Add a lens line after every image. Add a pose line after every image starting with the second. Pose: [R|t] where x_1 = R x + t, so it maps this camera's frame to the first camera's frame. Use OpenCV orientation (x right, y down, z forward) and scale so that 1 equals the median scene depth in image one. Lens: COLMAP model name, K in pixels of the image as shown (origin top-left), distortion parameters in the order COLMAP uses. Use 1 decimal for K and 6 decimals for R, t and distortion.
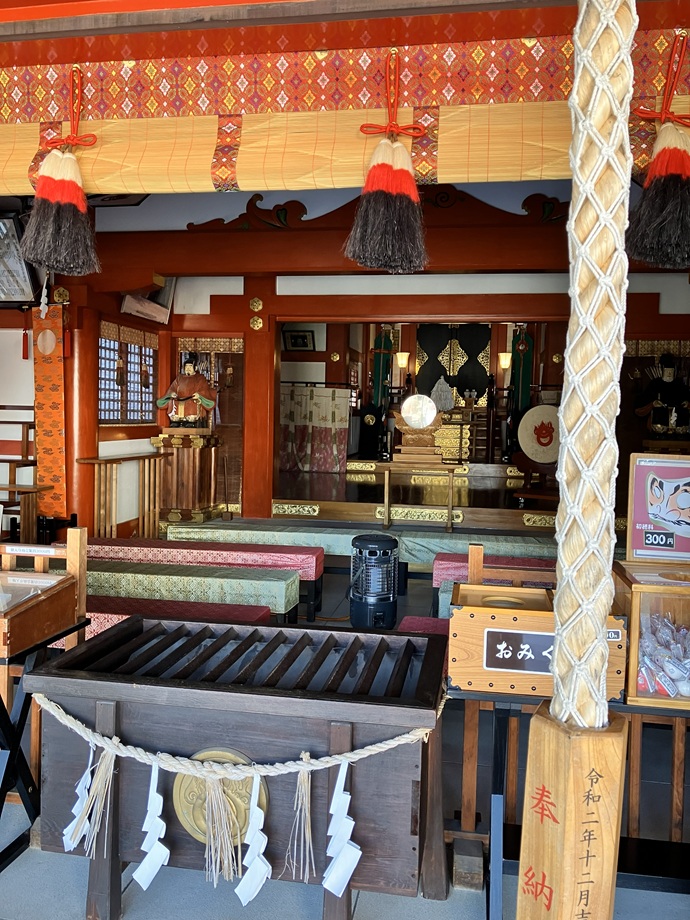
lens RADIAL K [[760.5, 0, 345.0], [0, 760.5, 460.0], [0, 0, 1]] dist [0.005599, 0.014029]
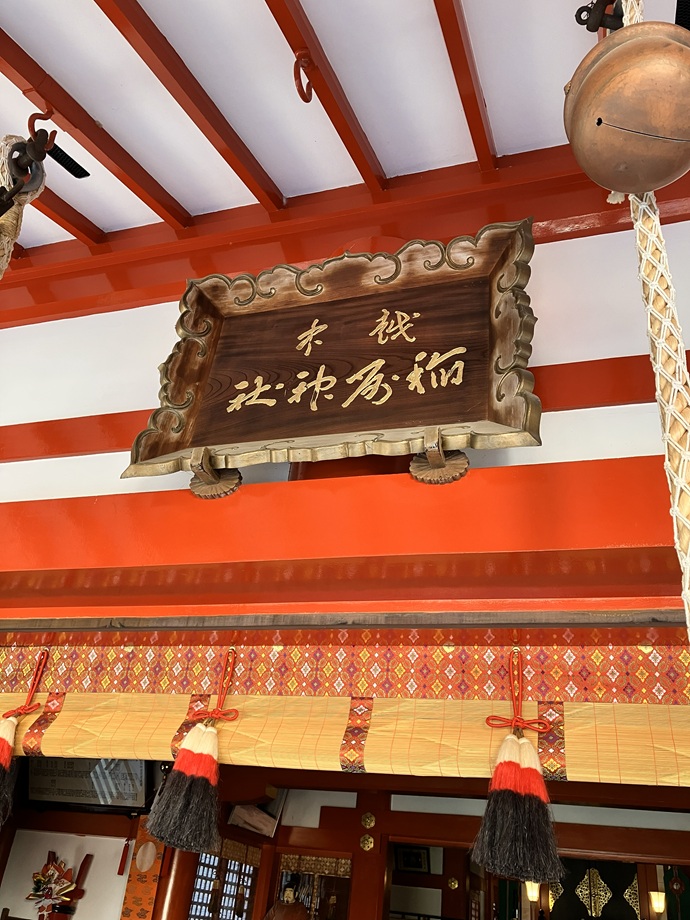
lens RADIAL K [[760.5, 0, 345.0], [0, 760.5, 460.0], [0, 0, 1]] dist [0.005599, 0.014029]
pose [[0.988055, 0.000799, -0.154097, -0.009823], [-0.091114, 0.809495, -0.580014, -0.099776], [0.124278, 0.587126, 0.799899, -0.058298]]
